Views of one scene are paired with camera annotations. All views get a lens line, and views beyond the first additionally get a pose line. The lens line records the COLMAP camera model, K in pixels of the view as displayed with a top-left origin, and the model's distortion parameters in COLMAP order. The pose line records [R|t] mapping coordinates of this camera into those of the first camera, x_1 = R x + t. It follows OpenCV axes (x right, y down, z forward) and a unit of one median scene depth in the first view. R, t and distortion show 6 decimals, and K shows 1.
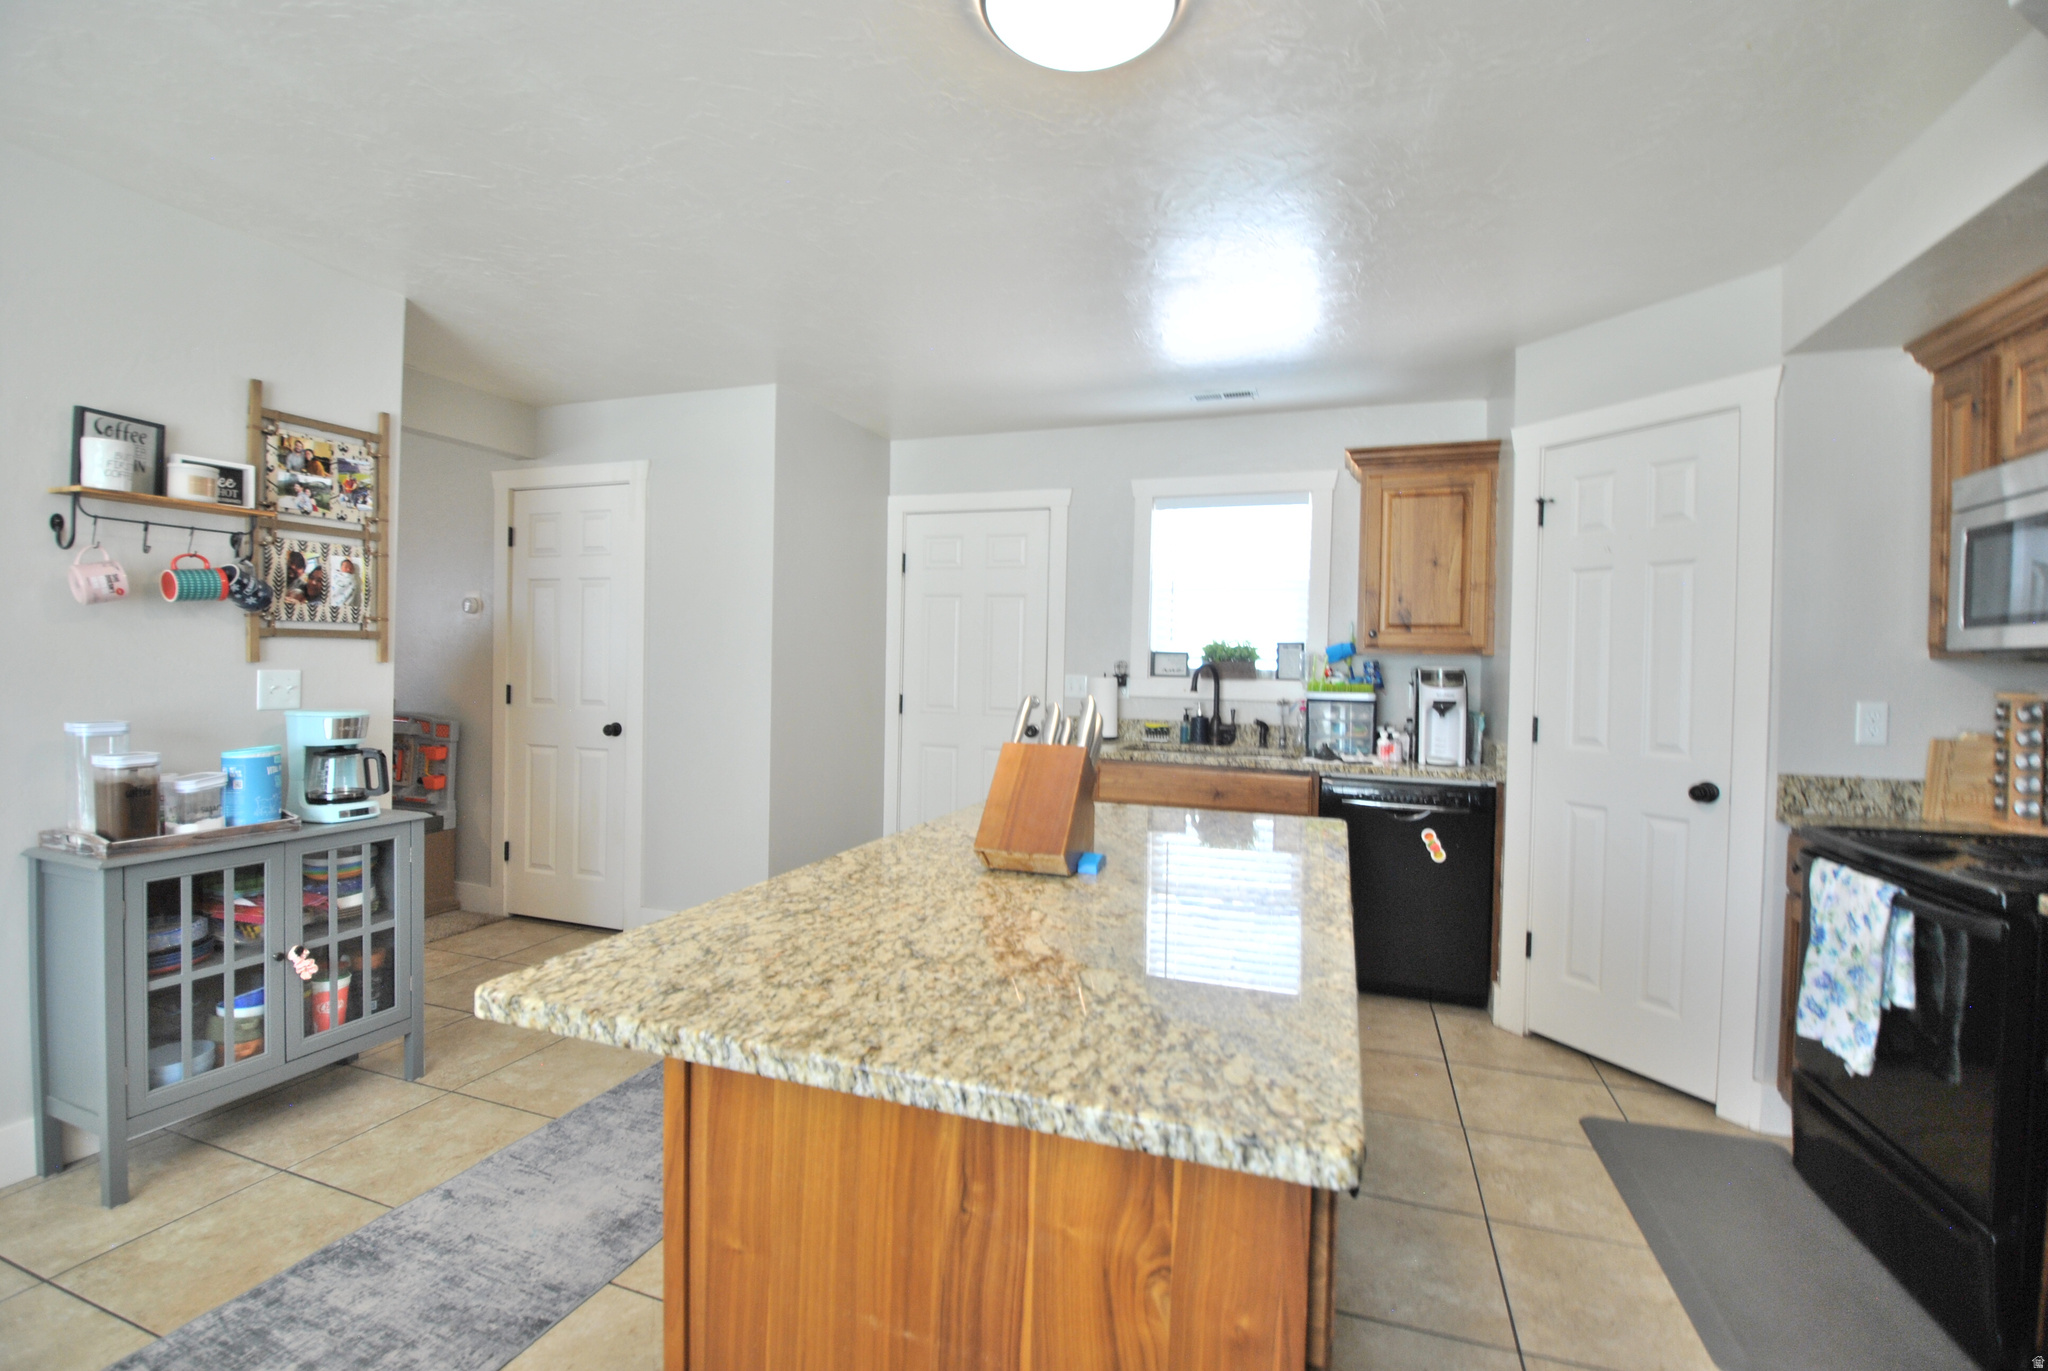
lens RADIAL K [[884.4, 0, 1016.4], [0, 884.4, 670.7], [0, 0, 1]] dist [0.001114, -0.015817]
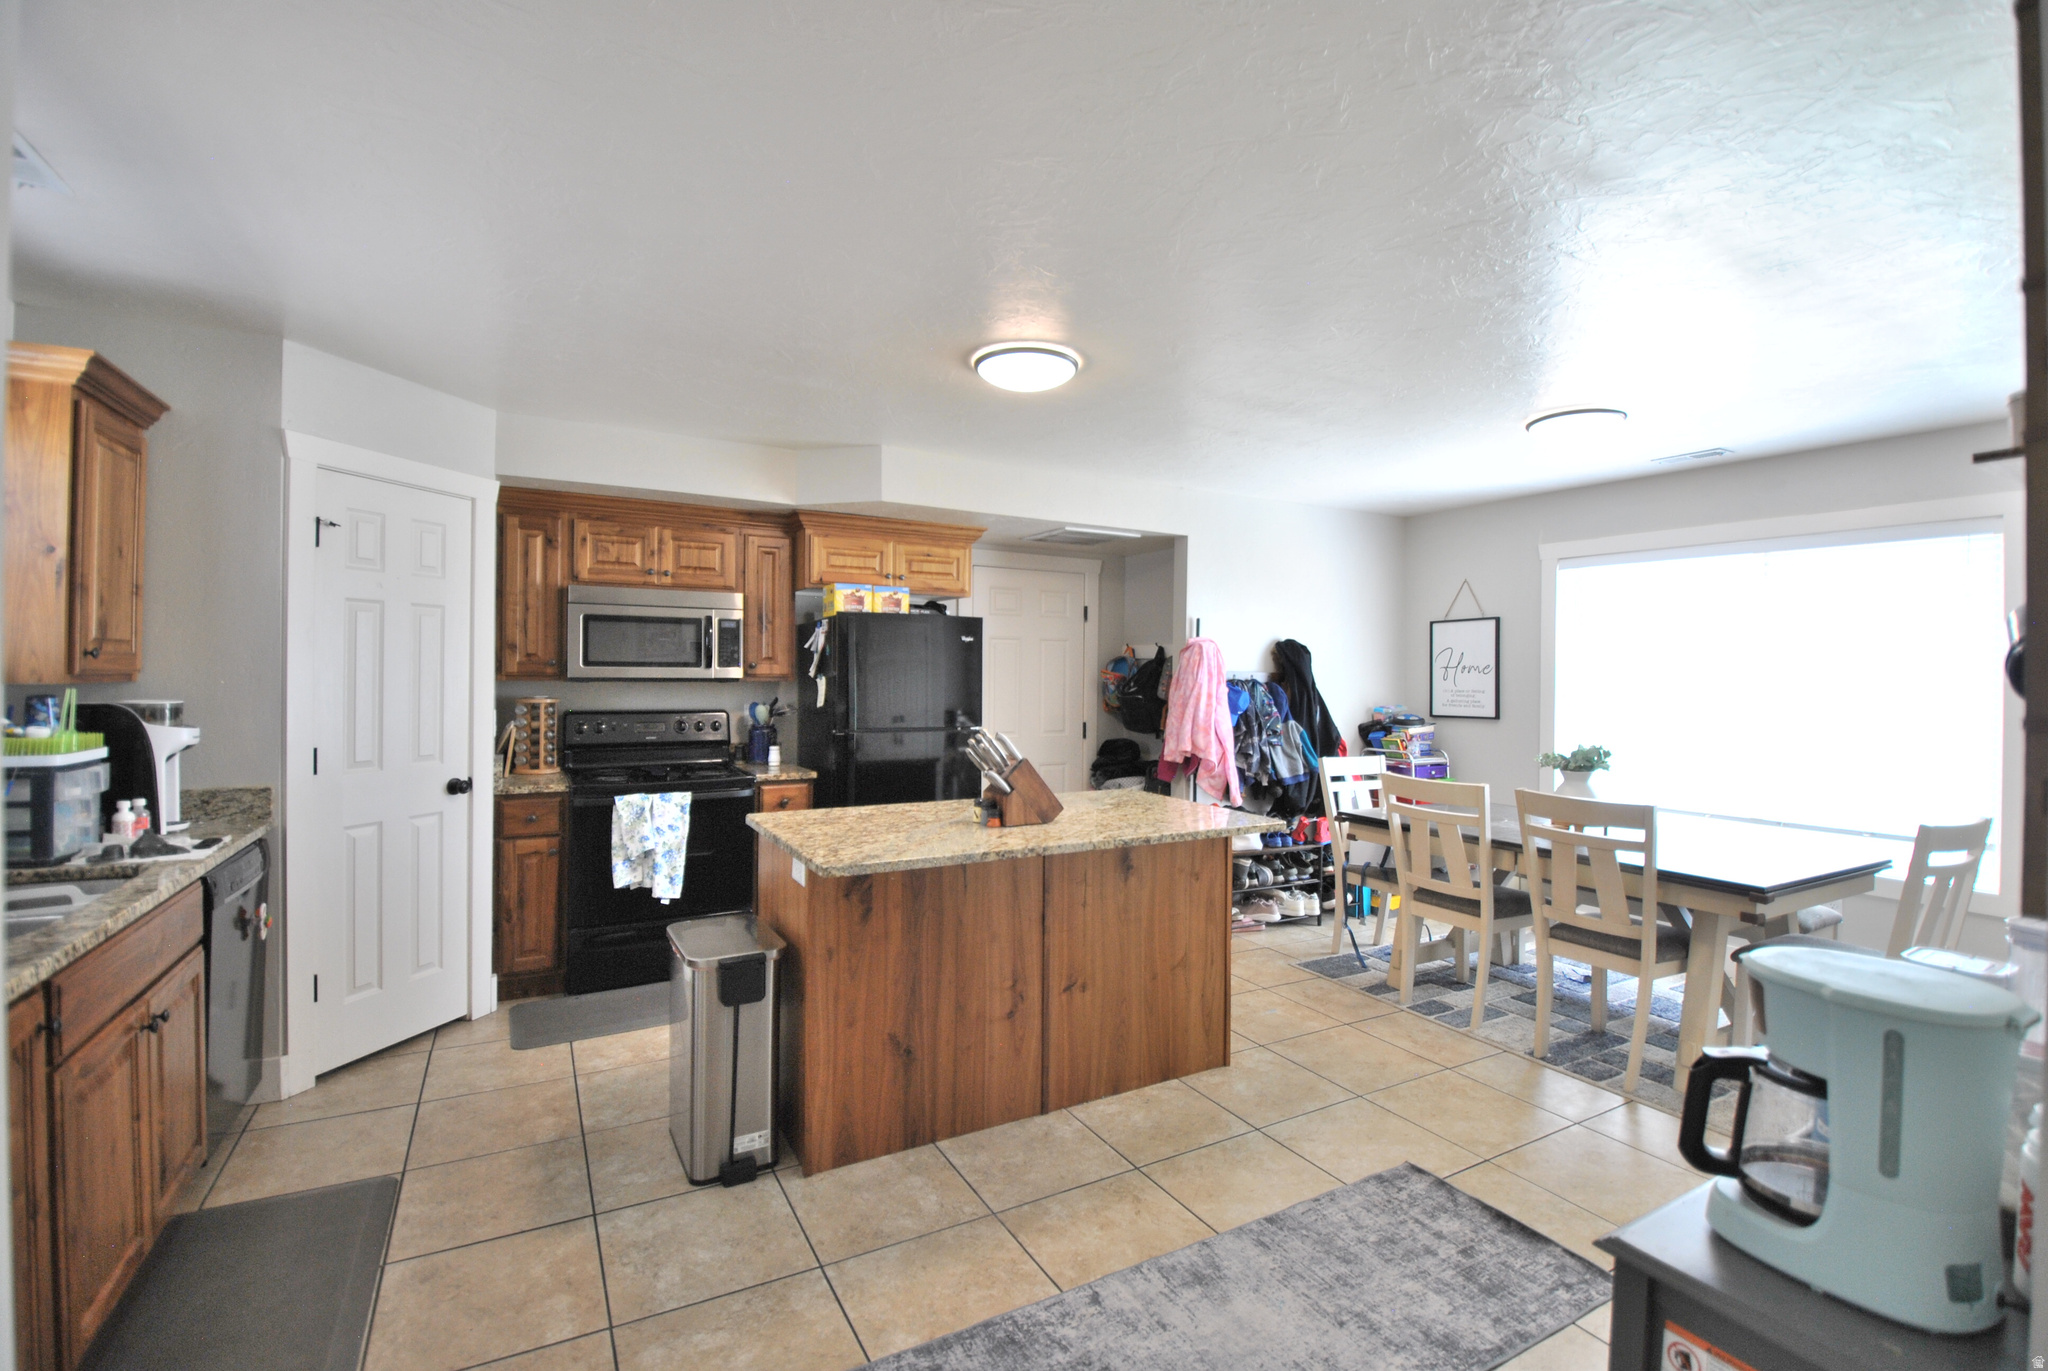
lens RADIAL K [[886.7, 0, 1010.9], [0, 886.7, 674.4], [0, 0, 1]] dist [0.013682, -0.016345]
pose [[-0.734443, -0.029384, 0.678034, -0.519703], [-0.019804, 0.999565, 0.021867, -0.053180], [-0.678381, 0.002632, -0.734705, 1.025398]]
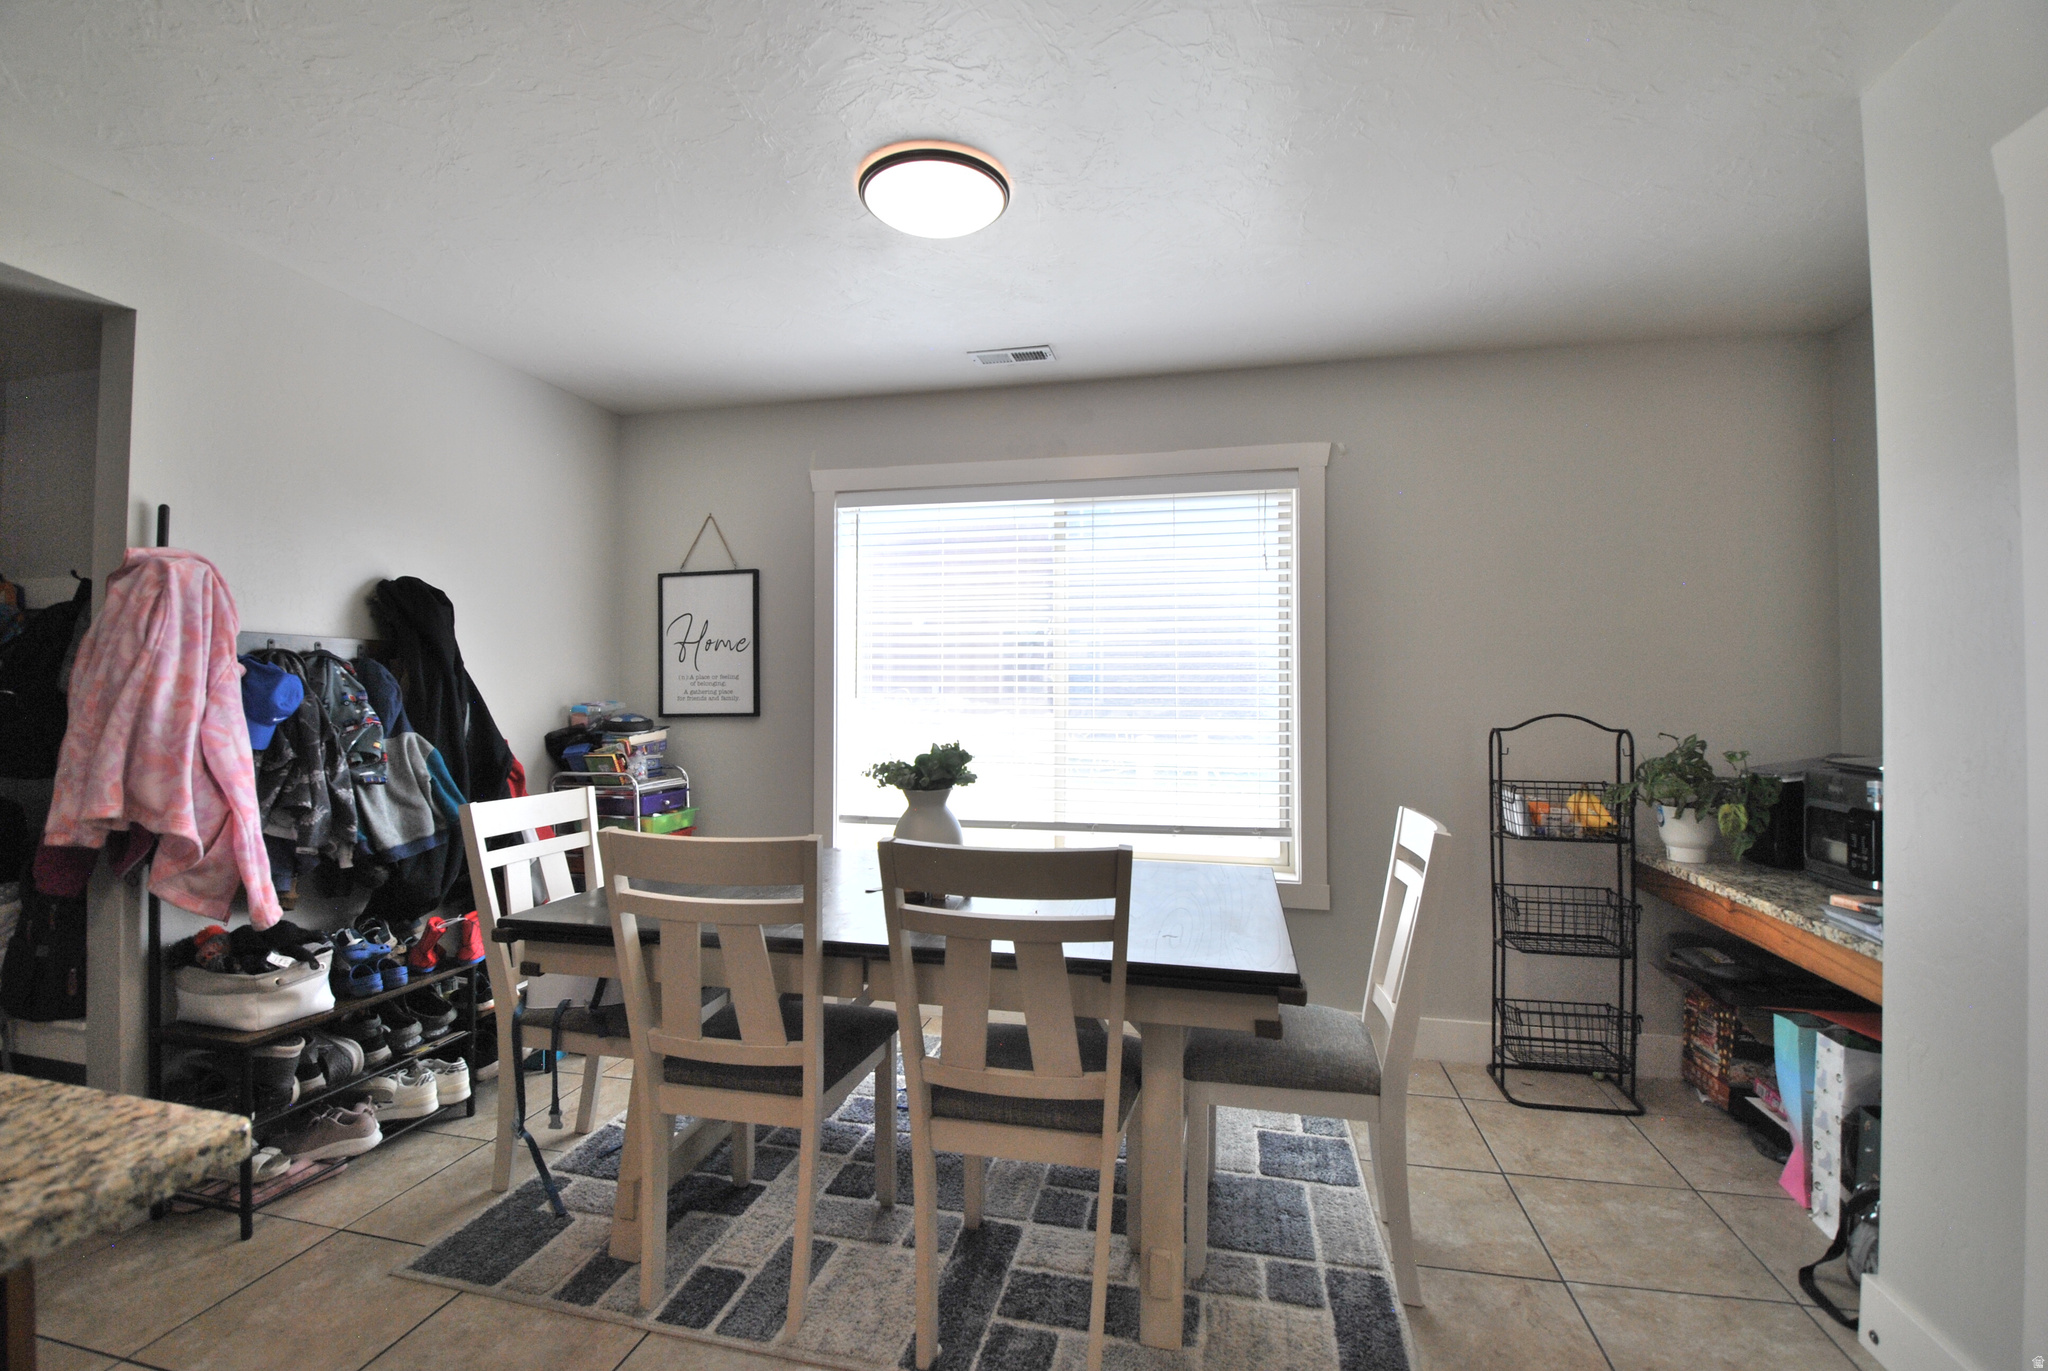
lens RADIAL K [[884.4, 0, 1016.4], [0, 884.4, 670.7], [0, 0, 1]] dist [0.001114, -0.015817]
pose [[-0.993085, -0.021520, -0.115406, -0.307478], [-0.019920, 0.999689, -0.015000, -0.008643], [0.115692, -0.012597, -0.993205, 0.477722]]
